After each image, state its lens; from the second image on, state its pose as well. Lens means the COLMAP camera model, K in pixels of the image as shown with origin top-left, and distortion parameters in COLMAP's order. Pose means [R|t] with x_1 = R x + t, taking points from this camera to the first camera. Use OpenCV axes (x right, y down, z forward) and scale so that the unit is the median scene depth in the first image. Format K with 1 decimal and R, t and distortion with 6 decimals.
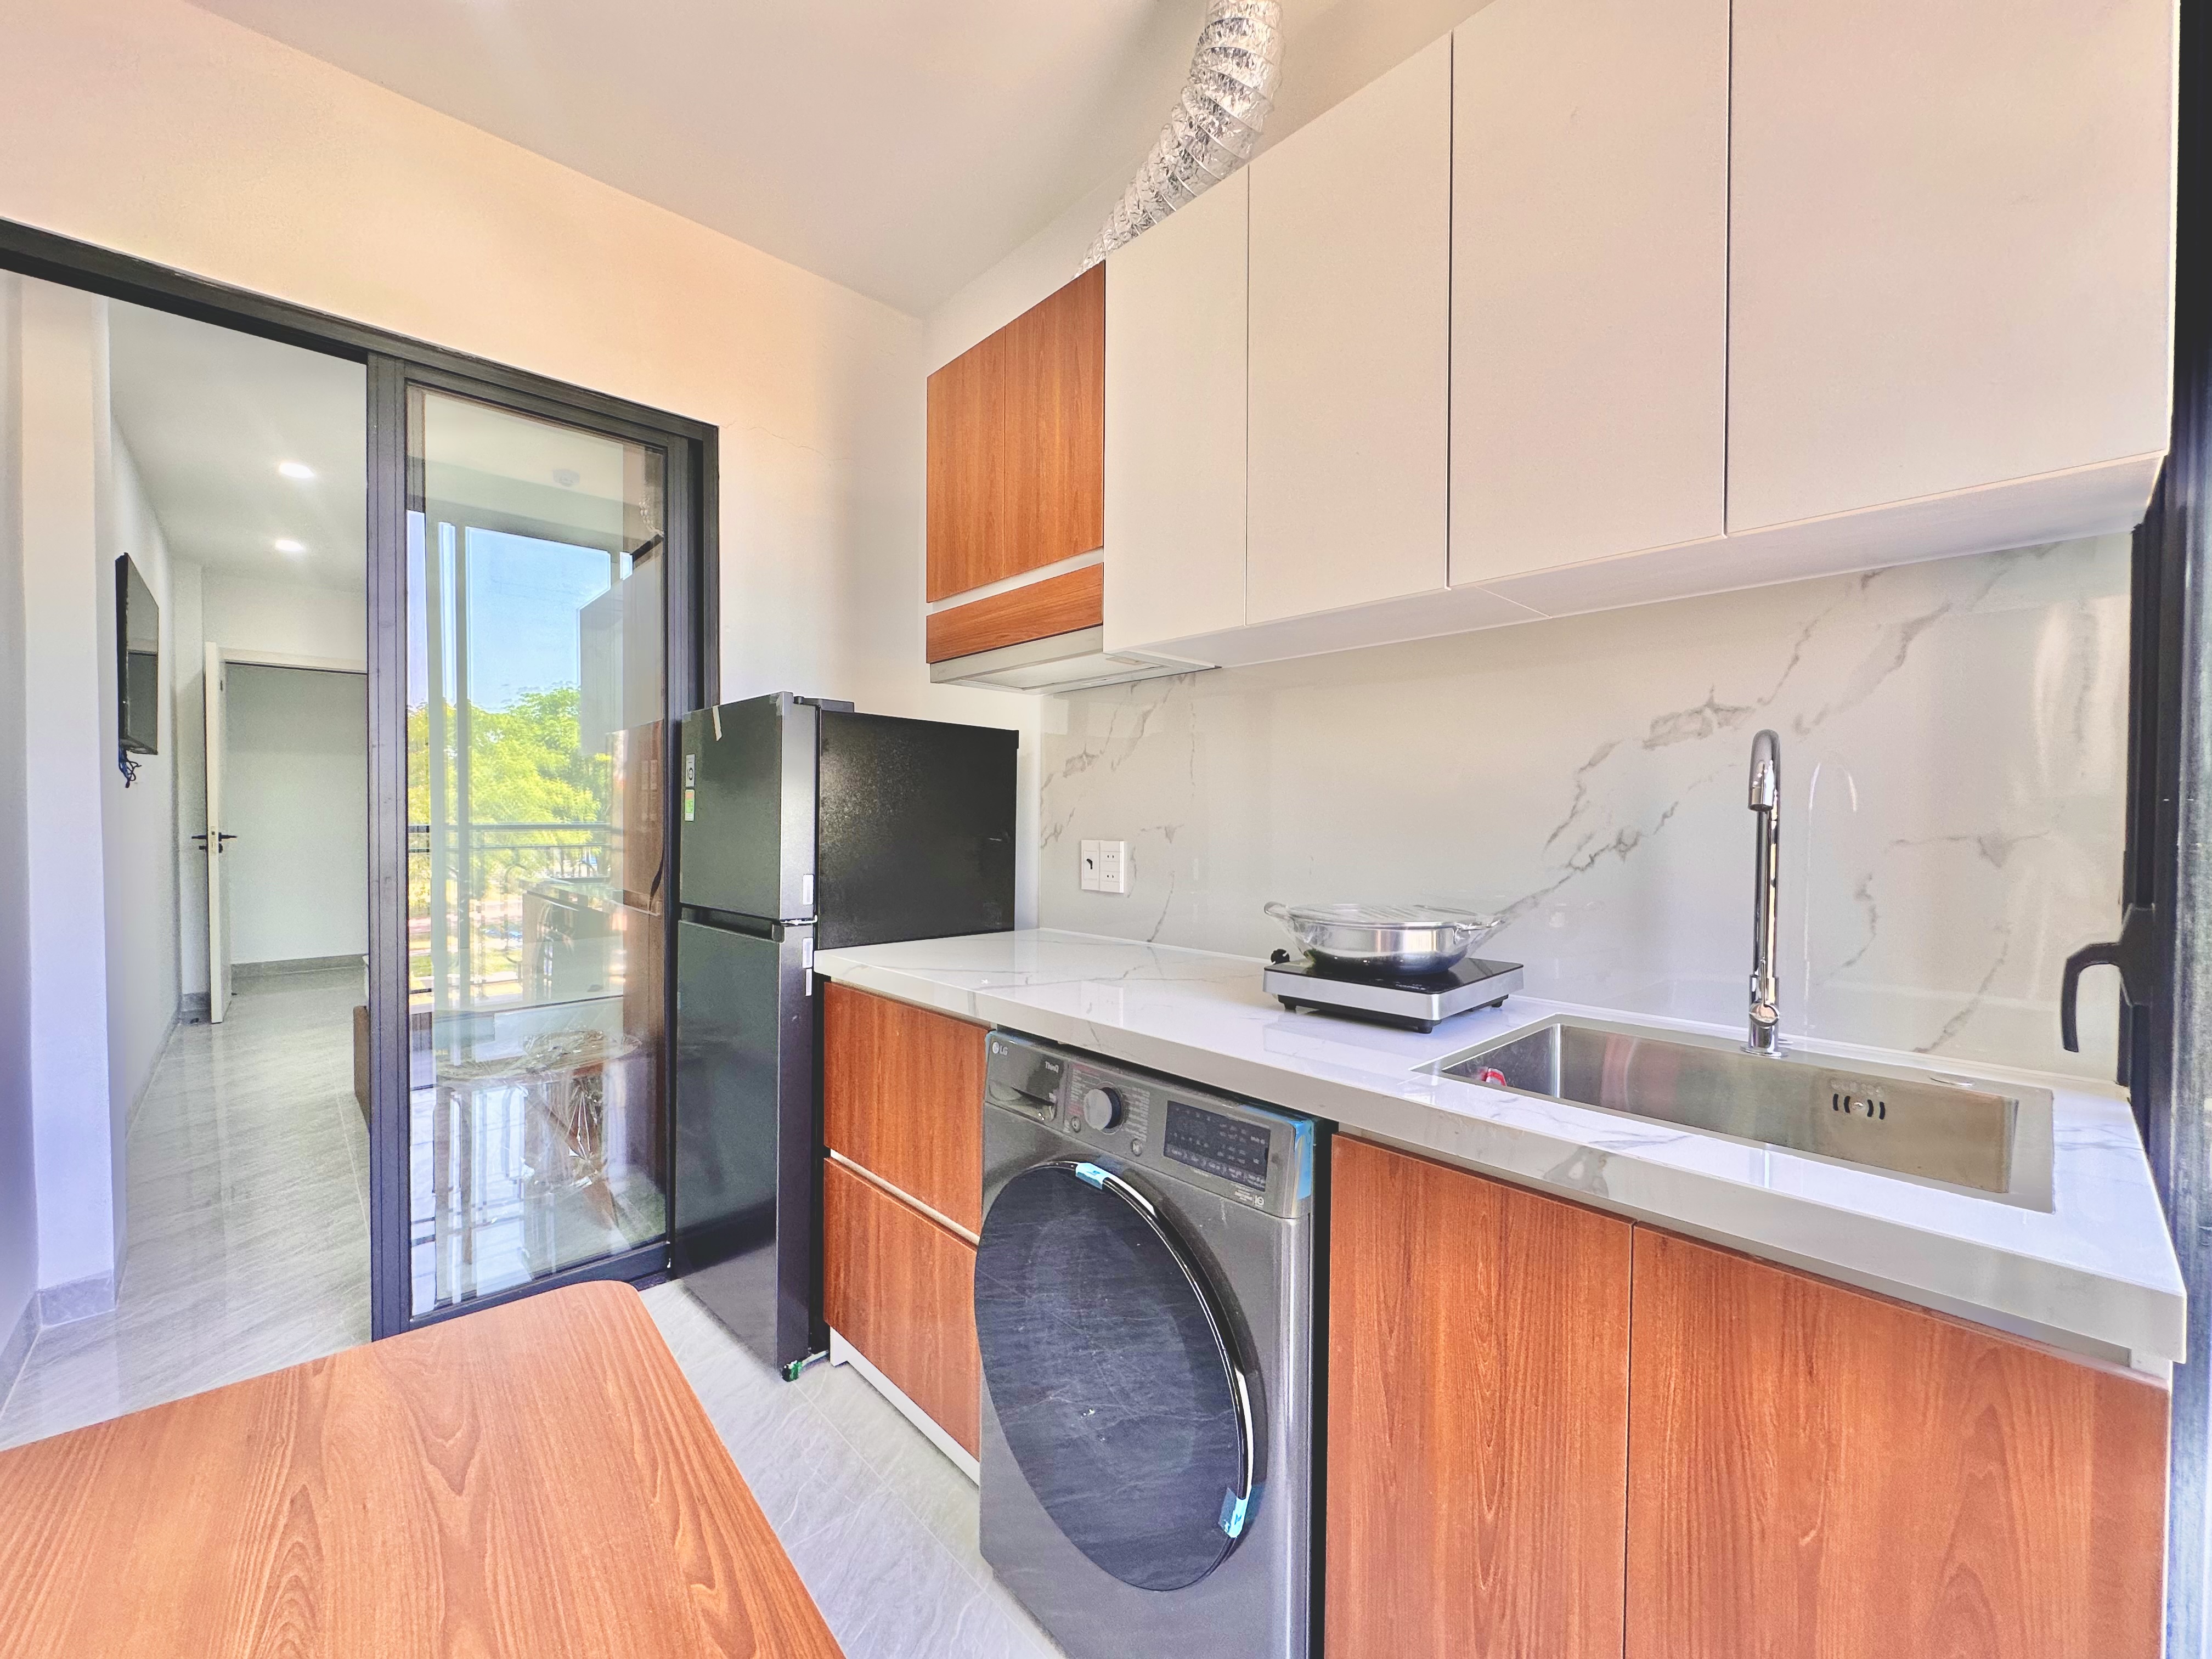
lens RADIAL K [[887.3, 0, 1092.5], [0, 887.3, 824.1], [0, 0, 1]] dist [0.001408, 0.000092]
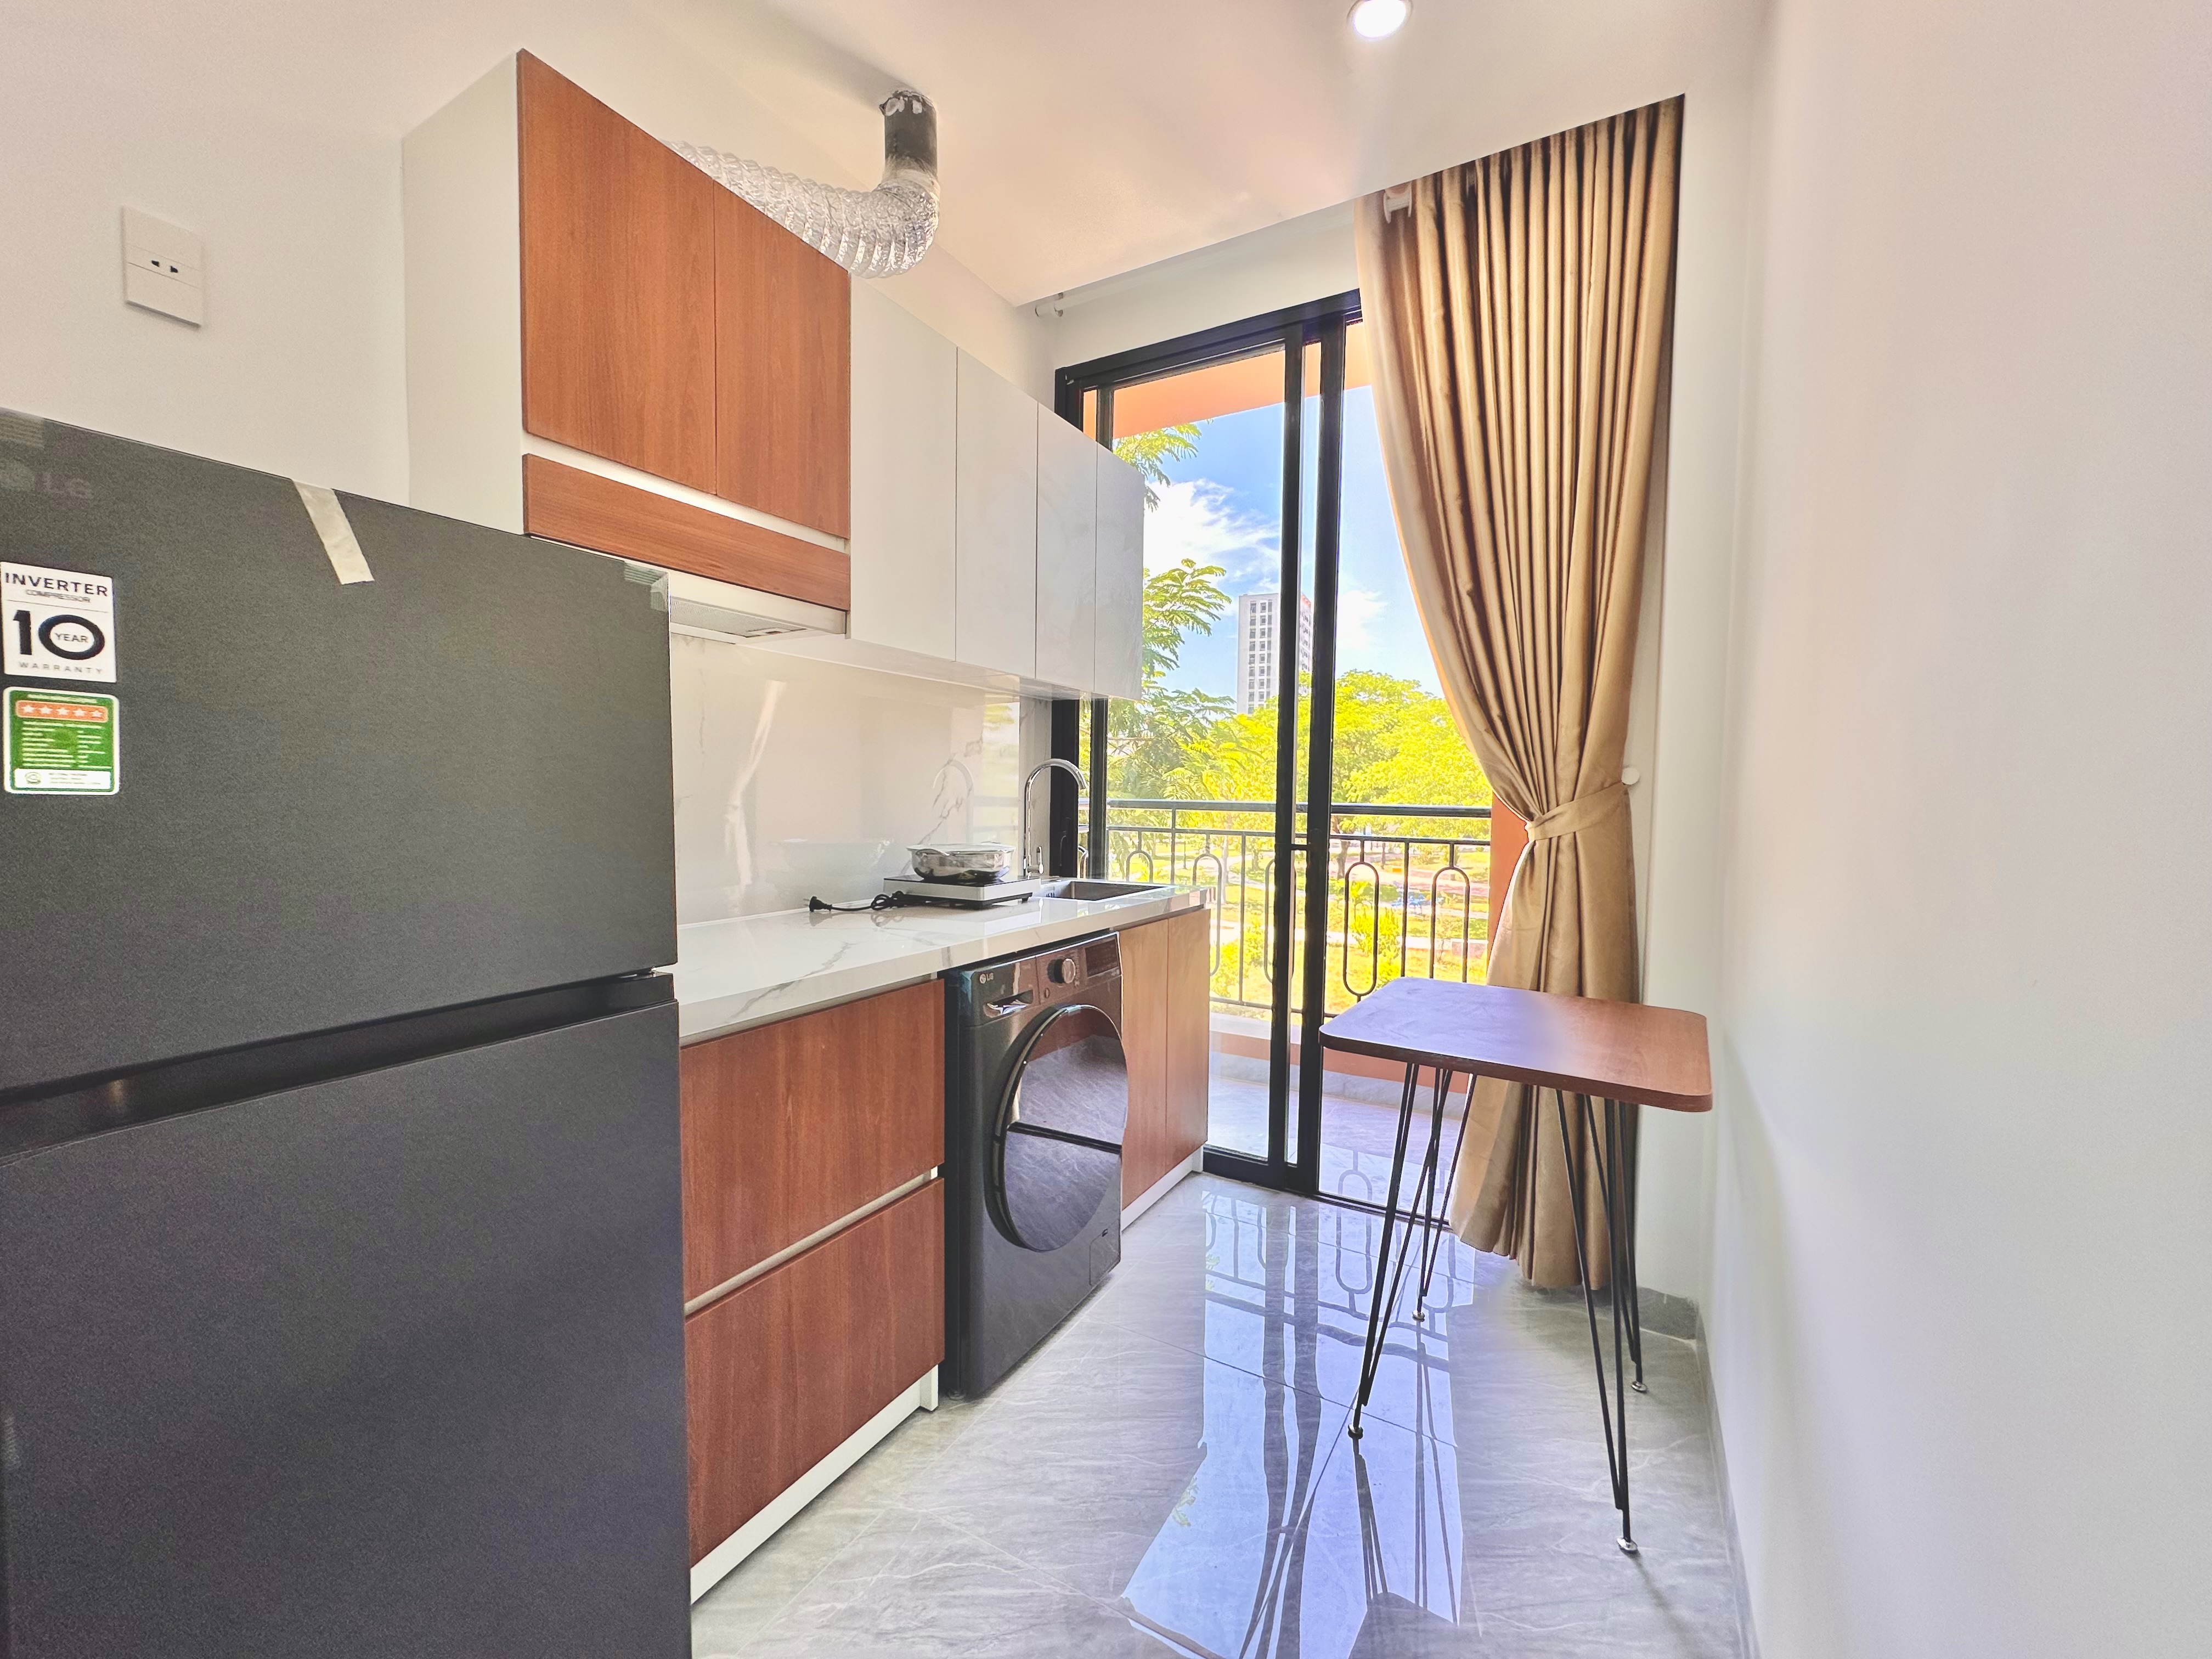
lens RADIAL K [[887.3, 0, 1105.7], [0, 887.3, 829.3], [0, 0, 1]] dist [0.001408, 0.000092]
pose [[-0.294032, -0.044734, 0.954748, -1.131035], [0.004366, 0.998831, 0.048144, -0.010259], [-0.955786, 0.018325, -0.293493, 1.023592]]
